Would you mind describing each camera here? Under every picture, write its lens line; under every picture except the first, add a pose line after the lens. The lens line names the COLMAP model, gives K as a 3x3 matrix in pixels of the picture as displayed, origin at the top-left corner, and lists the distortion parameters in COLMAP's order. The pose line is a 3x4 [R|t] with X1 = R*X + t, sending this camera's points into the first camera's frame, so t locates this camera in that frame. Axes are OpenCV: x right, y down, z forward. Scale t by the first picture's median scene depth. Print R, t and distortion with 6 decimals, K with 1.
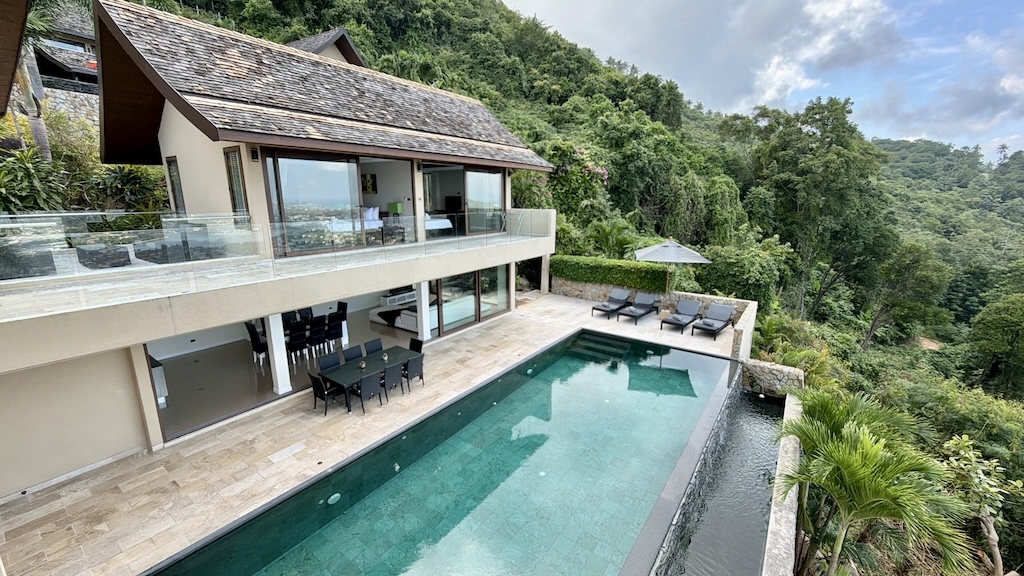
lens RADIAL K [[406.2, 0, 512.0], [0, 406.2, 288.0], [0, 0, 1]] dist [0.000176, -0.000007]
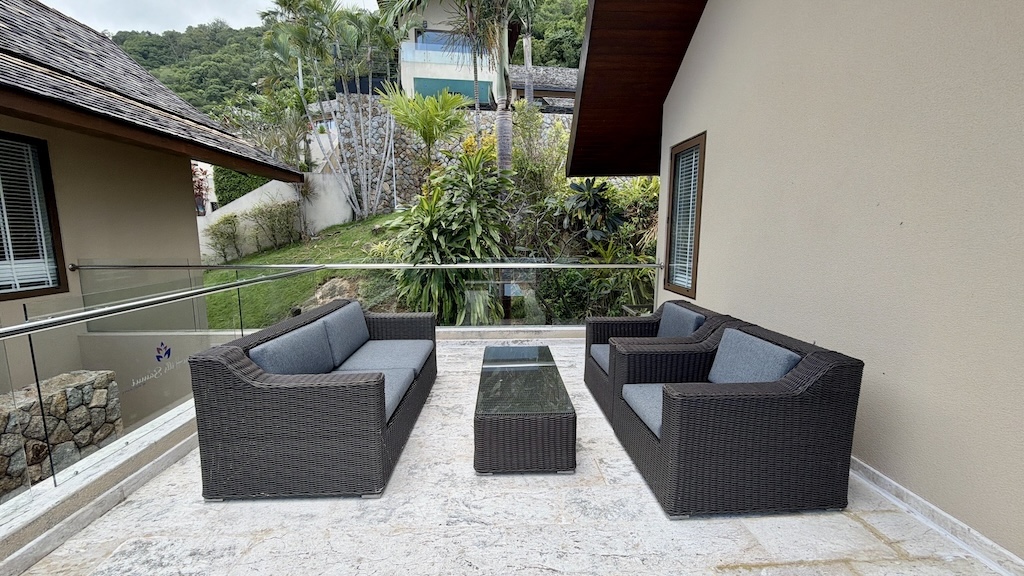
lens RADIAL K [[406.2, 0, 512.0], [0, 406.2, 288.0], [0, 0, 1]] dist [0.000176, -0.000007]
pose [[0.632252, 0.100085, -0.768271, -0.590331], [-0.169907, 0.985393, -0.011456, -0.128856], [0.755903, 0.137778, 0.640022, 0.585999]]
